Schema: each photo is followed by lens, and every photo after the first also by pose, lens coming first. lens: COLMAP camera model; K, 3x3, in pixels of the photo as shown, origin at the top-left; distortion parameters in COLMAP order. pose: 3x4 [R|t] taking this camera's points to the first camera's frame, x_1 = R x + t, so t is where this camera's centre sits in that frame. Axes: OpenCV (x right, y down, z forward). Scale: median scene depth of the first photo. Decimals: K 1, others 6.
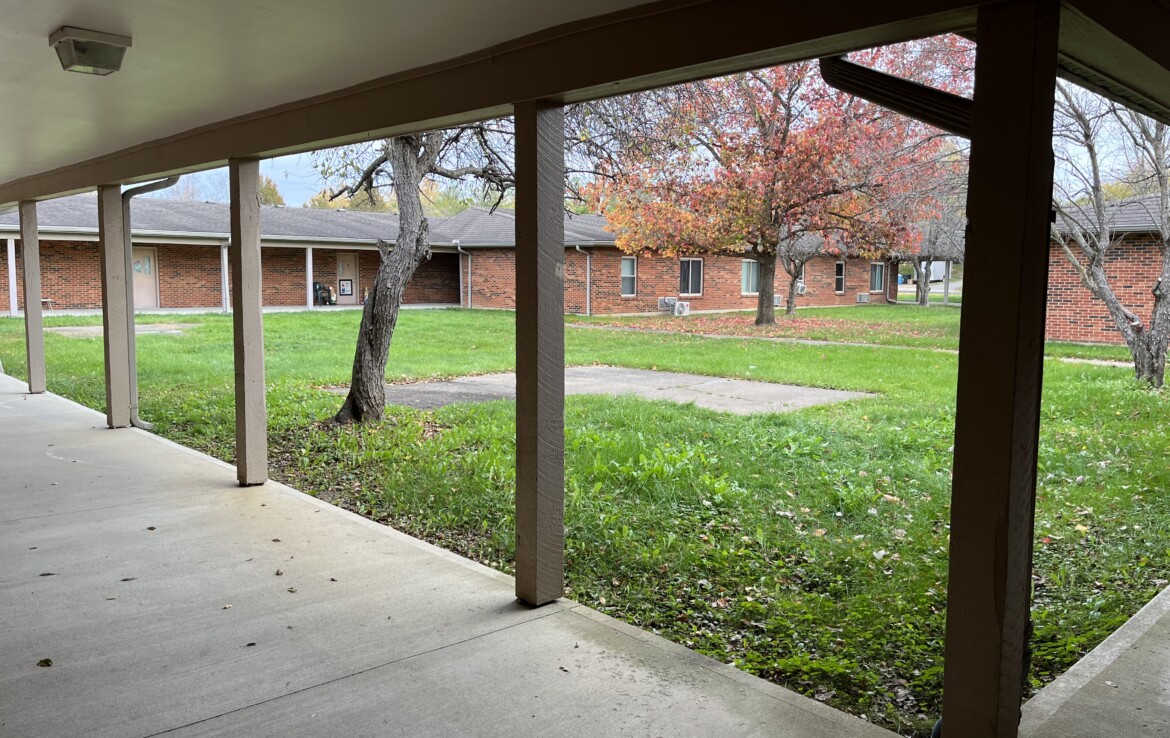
lens RADIAL K [[883.7, 0, 586.1], [0, 883.7, 366.8], [0, 0, 1]] dist [0.003502, -0.026385]
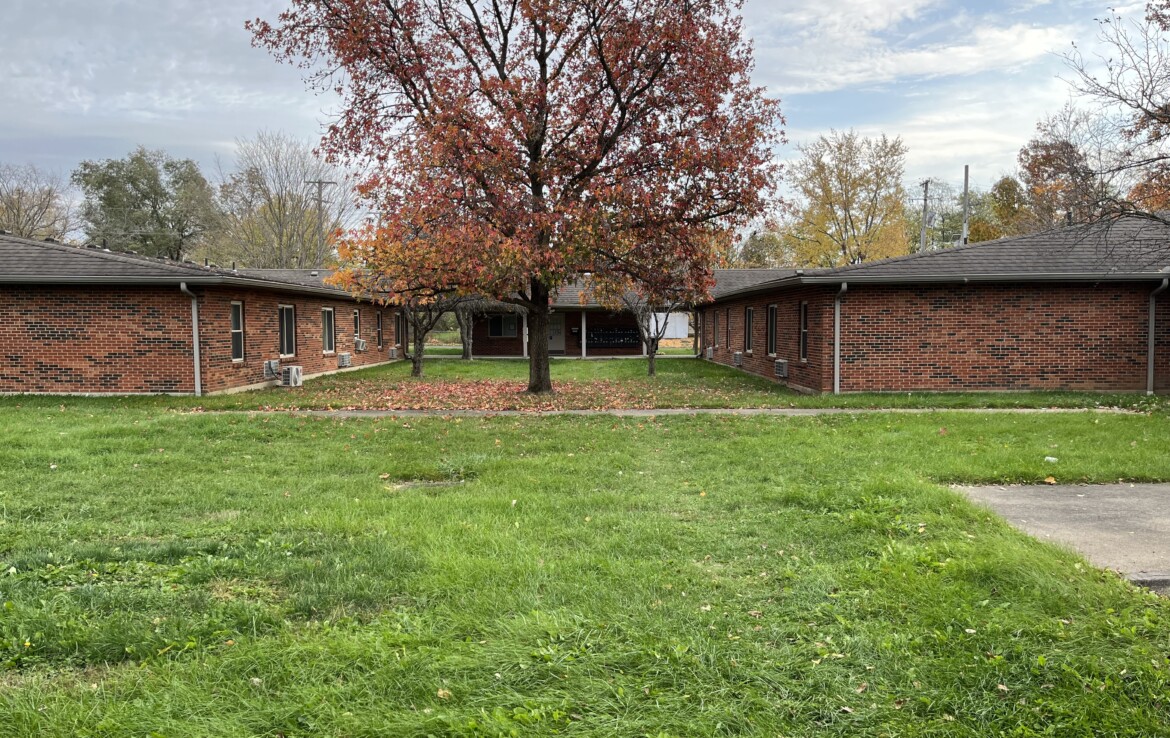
lens RADIAL K [[883.7, 0, 586.1], [0, 883.7, 370.4], [0, 0, 1]] dist [0.003502, -0.026385]
pose [[0.688718, -0.043768, 0.723707, -0.260606], [0.084209, 0.996250, -0.019887, -0.039079], [-0.720123, 0.074639, 0.689820, 0.365223]]
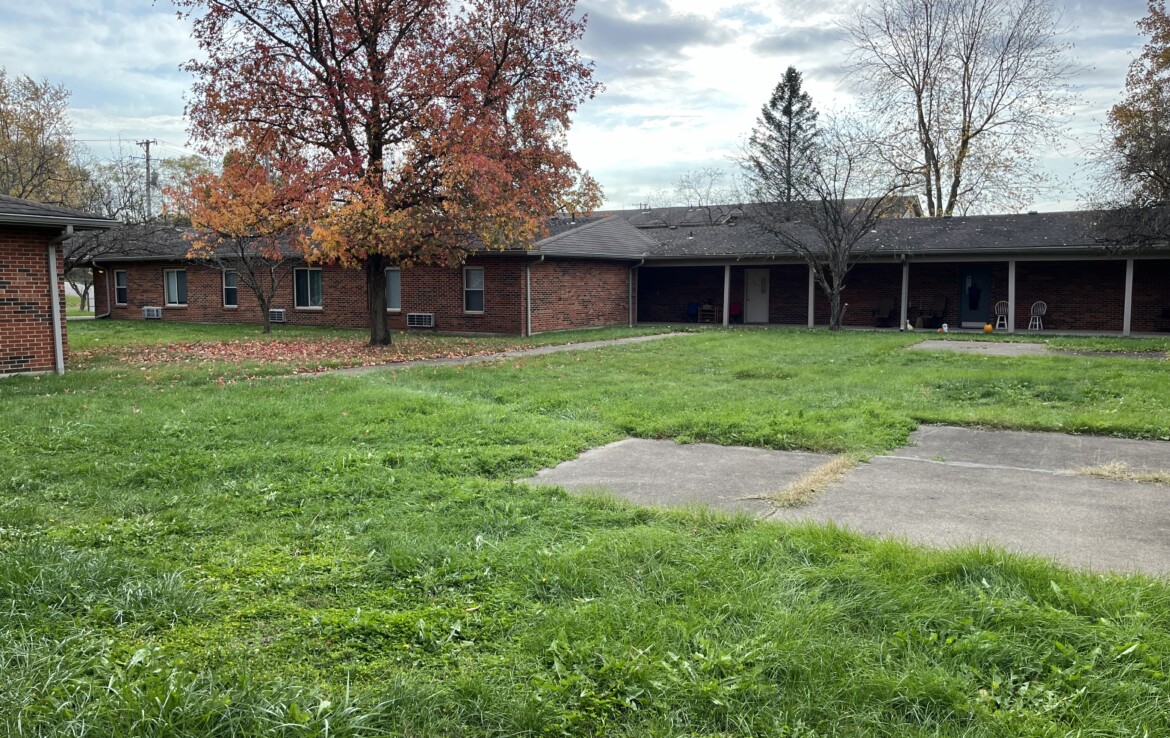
lens RADIAL K [[883.7, 0, 585.4], [0, 883.7, 369.2], [0, 0, 1]] dist [0.003502, -0.026385]
pose [[-0.276984, -0.096163, 0.956051, -0.540238], [0.098430, 0.986906, 0.127784, -0.093207], [-0.955820, 0.129498, -0.263891, 0.857709]]
